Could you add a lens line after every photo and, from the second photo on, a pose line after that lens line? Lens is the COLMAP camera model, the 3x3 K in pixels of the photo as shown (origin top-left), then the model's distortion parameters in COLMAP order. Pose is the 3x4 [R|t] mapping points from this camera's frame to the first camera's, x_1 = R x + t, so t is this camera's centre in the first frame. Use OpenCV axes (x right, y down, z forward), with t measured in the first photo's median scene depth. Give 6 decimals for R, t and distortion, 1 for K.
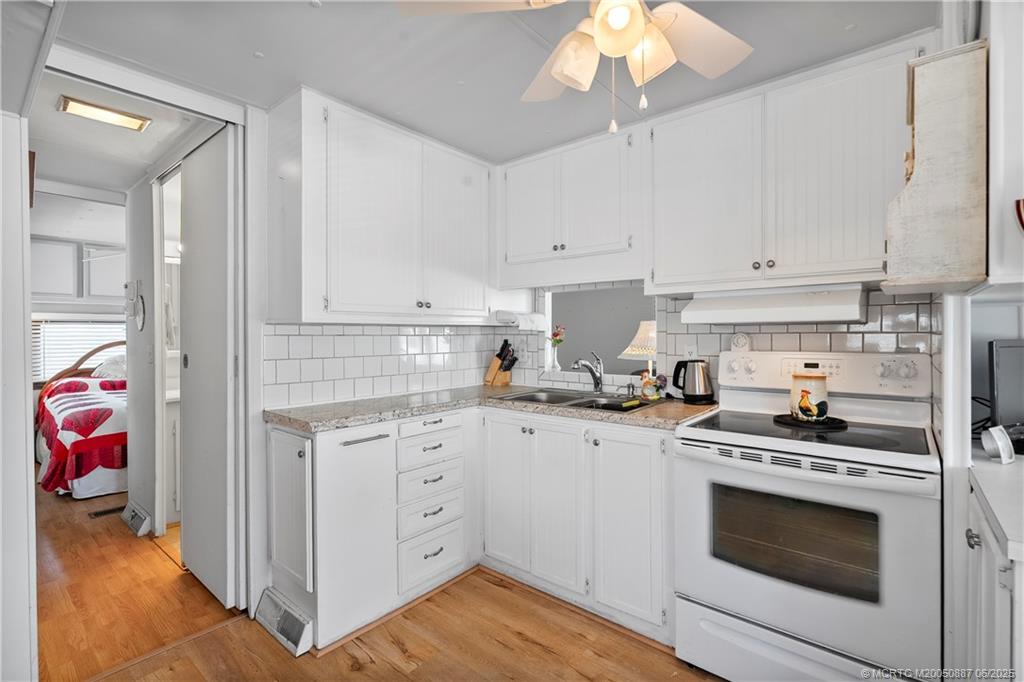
lens RADIAL K [[466.6, 0, 516.2], [0, 466.6, 336.2], [0, 0, 1]] dist [-0.005284, 0.000702]
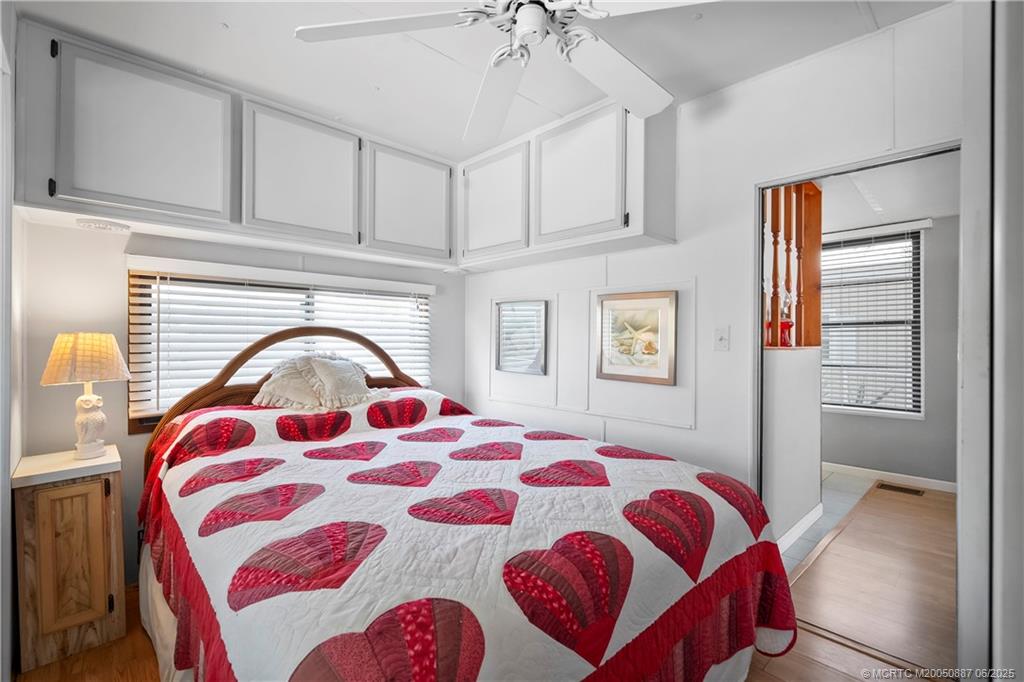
lens RADIAL K [[466.6, 0, 514.9], [0, 466.6, 338.8], [0, 0, 1]] dist [-0.005284, 0.000702]
pose [[0.993565, 0.017549, -0.111892, -1.237364], [-0.018195, 0.999823, -0.004756, 0.044502], [0.111789, 0.006761, 0.993709, 1.175536]]
